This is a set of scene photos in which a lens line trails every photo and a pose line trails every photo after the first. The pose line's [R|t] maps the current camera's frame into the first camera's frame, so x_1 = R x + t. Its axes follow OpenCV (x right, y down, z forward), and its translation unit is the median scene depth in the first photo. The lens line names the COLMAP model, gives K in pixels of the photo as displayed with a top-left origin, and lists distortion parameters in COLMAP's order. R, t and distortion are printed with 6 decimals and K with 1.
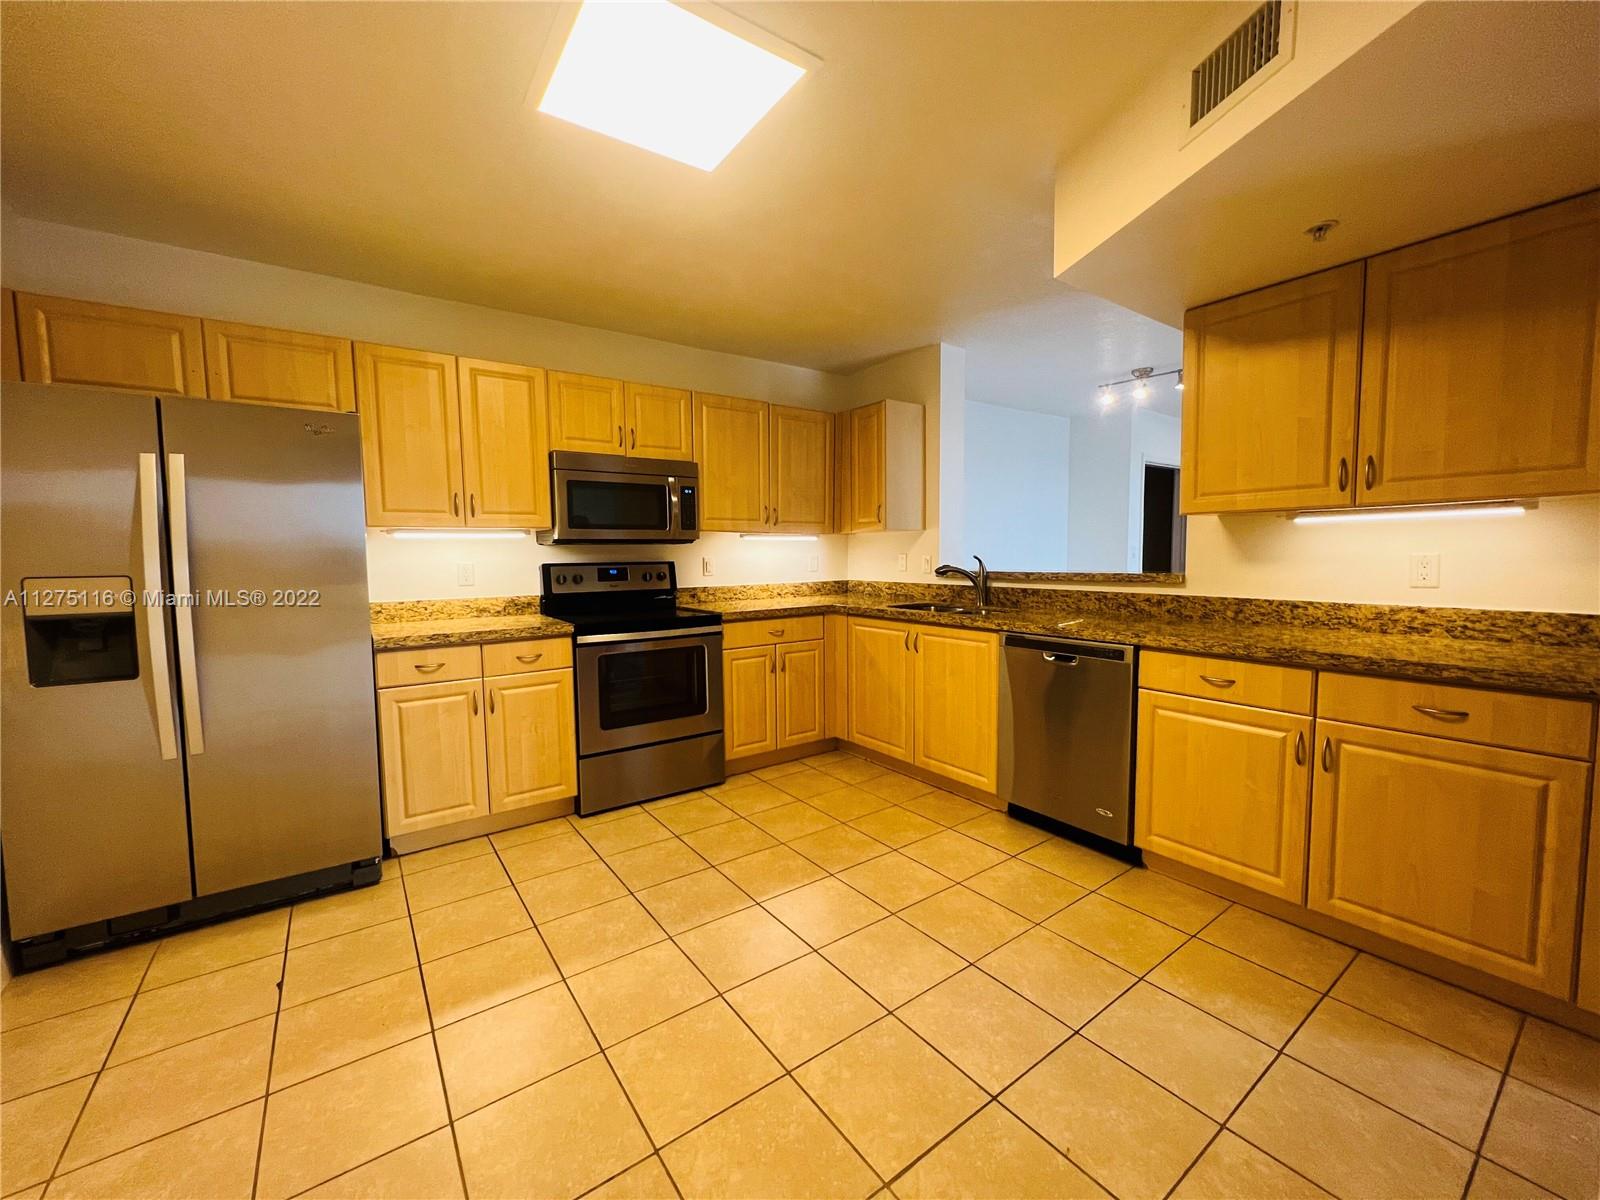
lens RADIAL K [[641.1, 0, 800.0], [0, 641.1, 600.0], [0, 0, 1]] dist [-0.001518, 0.000357]
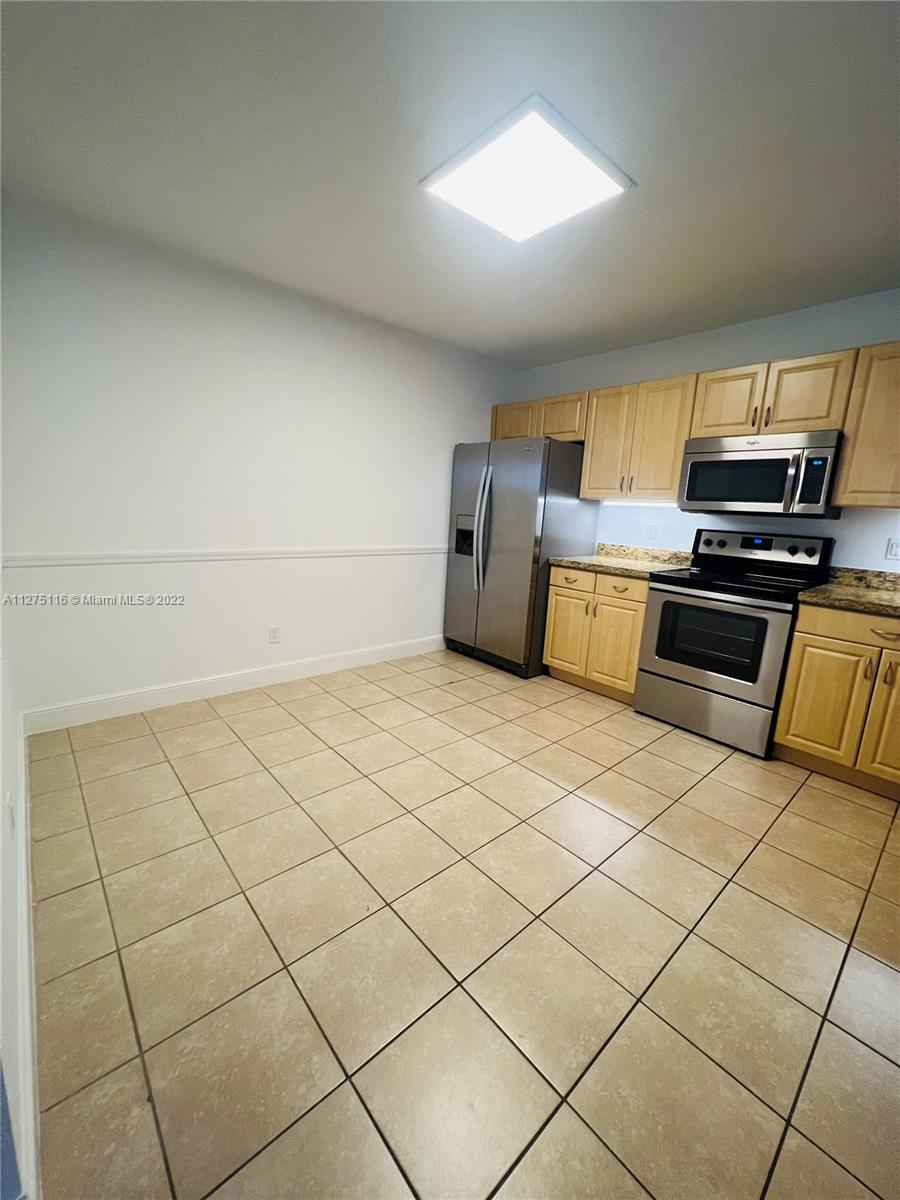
lens RADIAL K [[480.8, 0, 450.0], [0, 480.8, 600.0], [0, 0, 1]] dist [-0.001518, 0.000357]
pose [[0.095913, 0.207256, -0.973574, 0.759320], [-0.125299, 0.972817, 0.194751, -0.062117], [0.987472, 0.103309, 0.119274, 0.589803]]
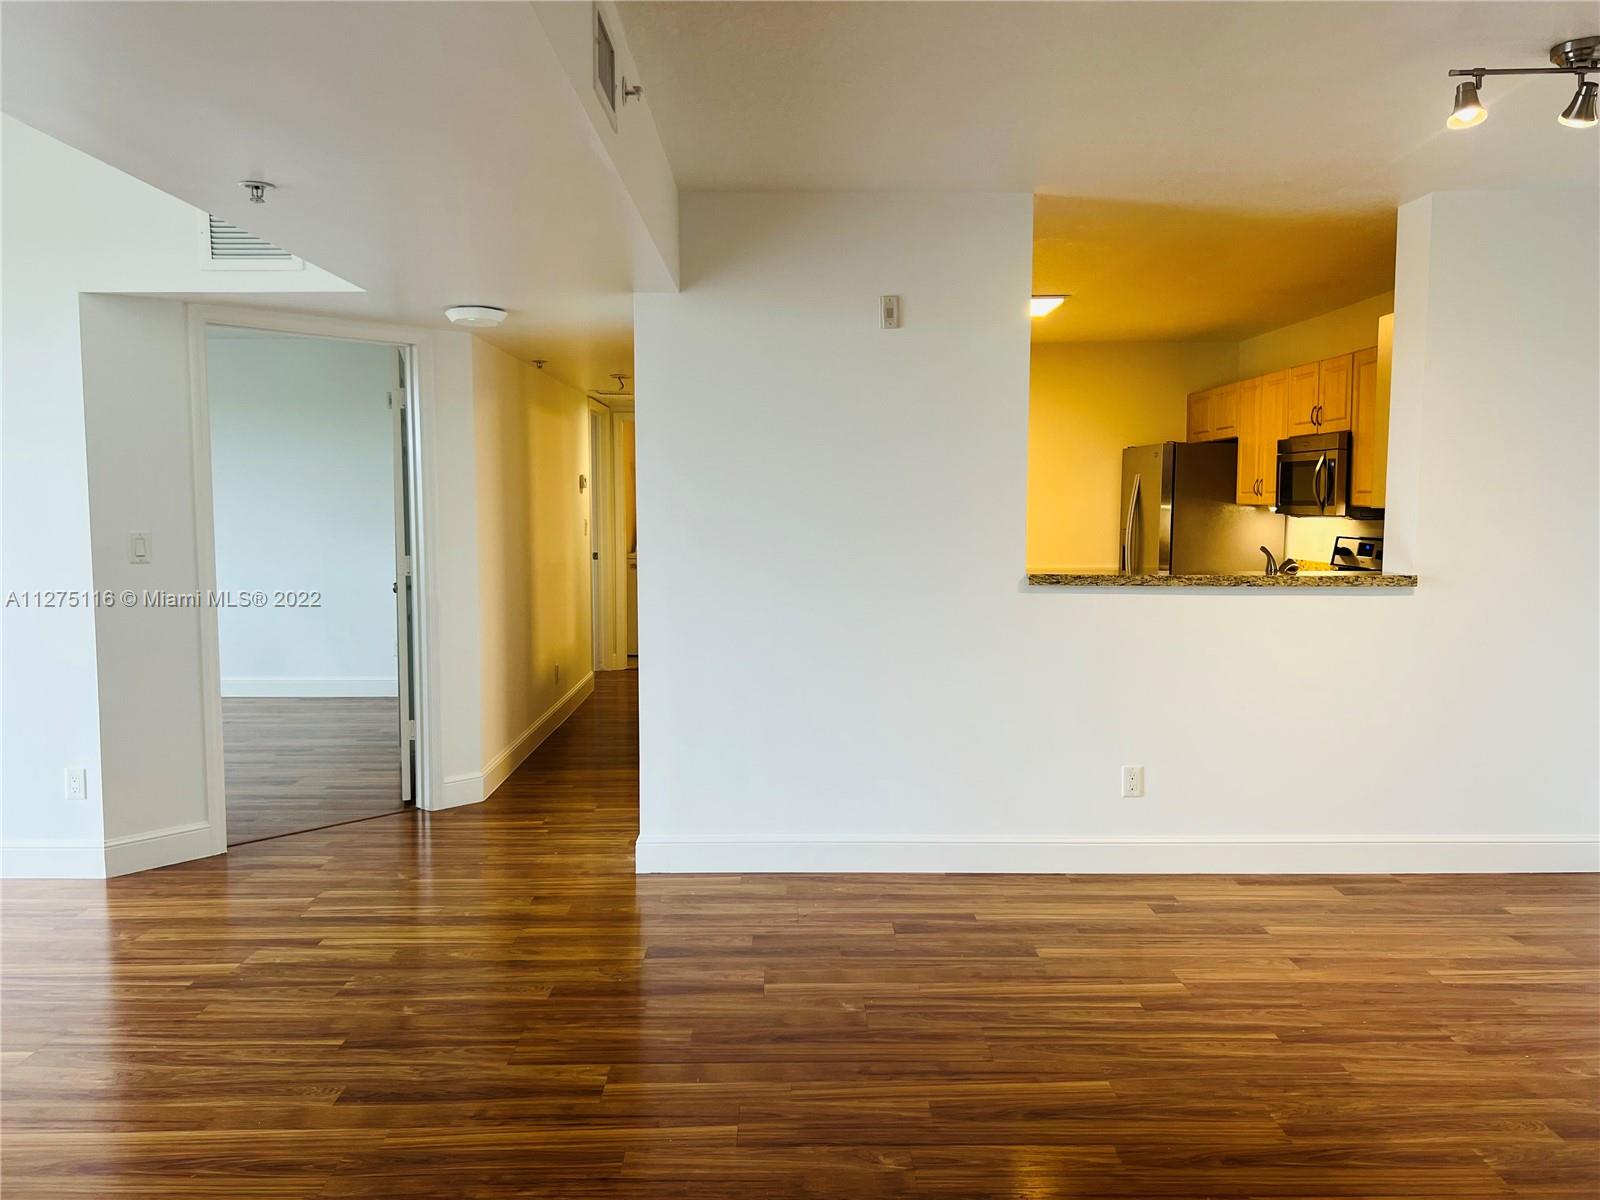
lens RADIAL K [[1215.0, 0, 800.0], [0, 1215.0, 600.0], [0, 0, 1]] dist [0.056685, -0.000599]
pose [[-0.580639, 0.075807, -0.810624, 2.584138], [-0.058319, 0.989226, 0.134282, -0.250125], [0.812070, 0.125244, -0.569962, 2.102986]]
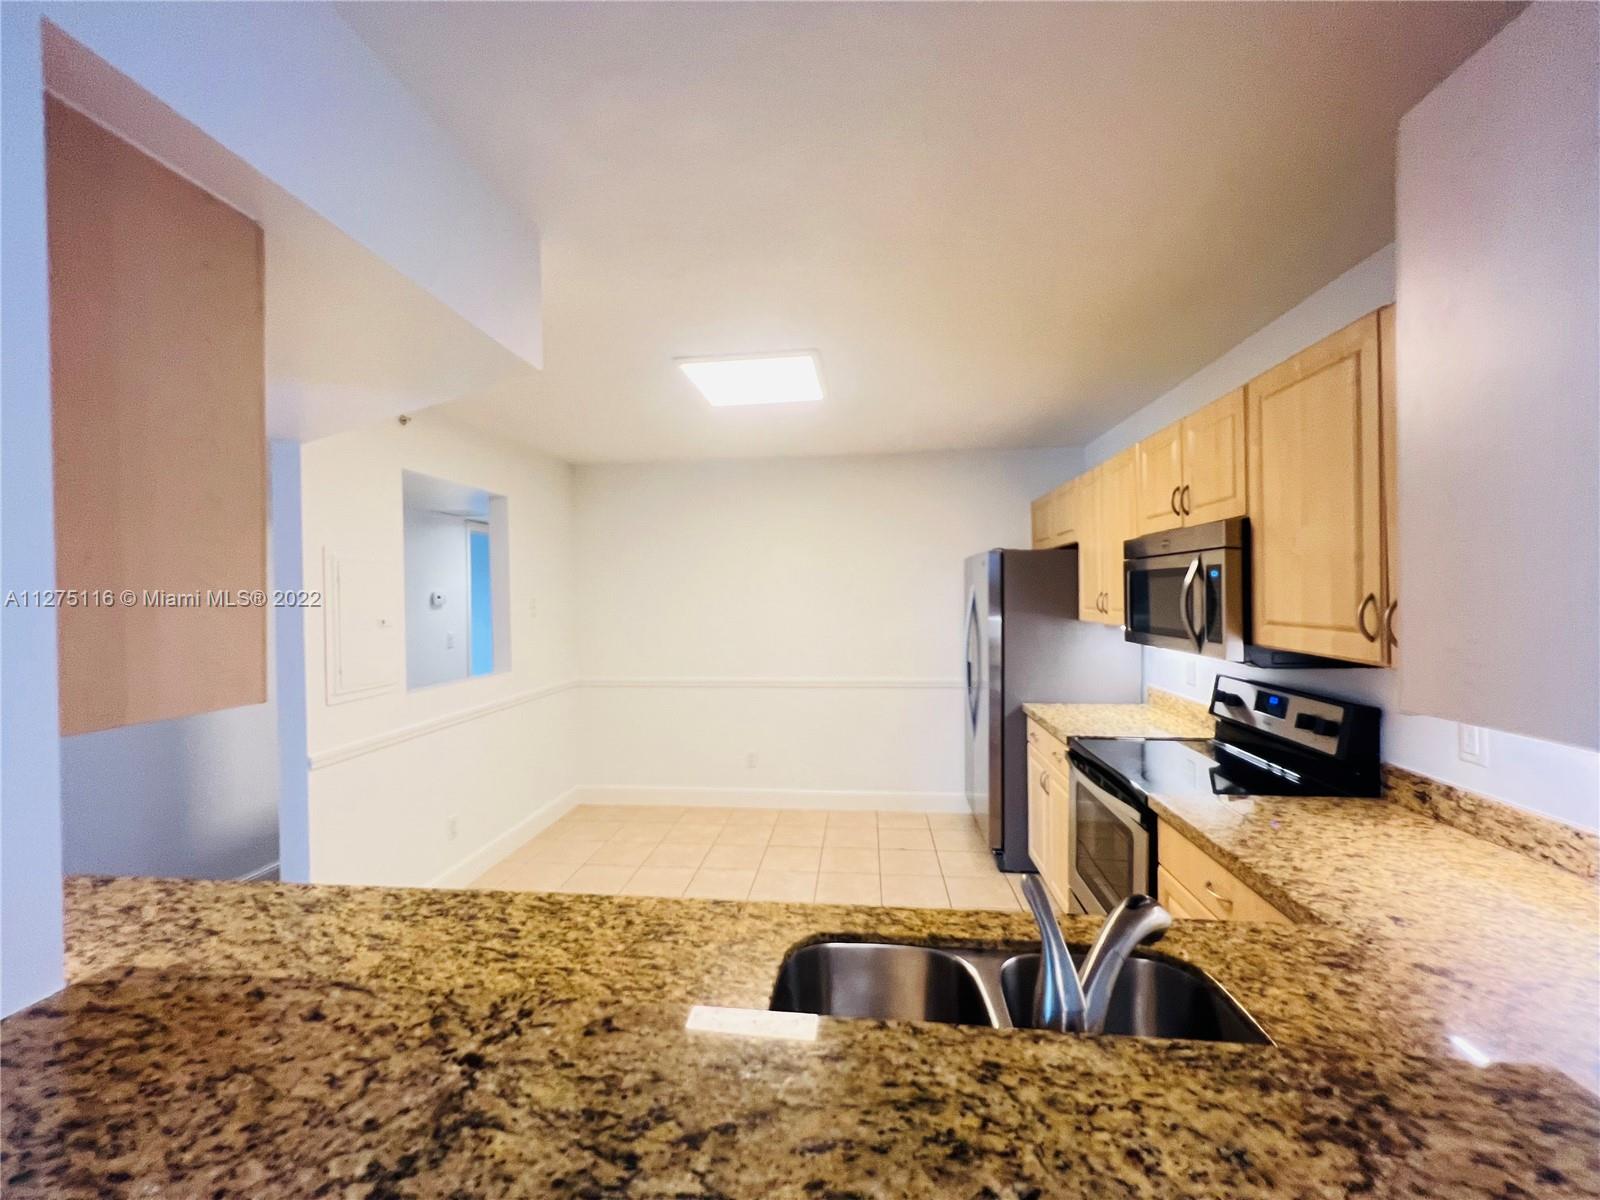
lens RADIAL K [[641.1, 0, 800.0], [0, 641.1, 600.0], [0, 0, 1]] dist [-0.001518, 0.000357]
pose [[-0.671273, 0.027827, -0.740687, 0.712805], [-0.035232, 0.996968, 0.069385, -0.256099], [0.740372, 0.072672, -0.668257, 1.644695]]
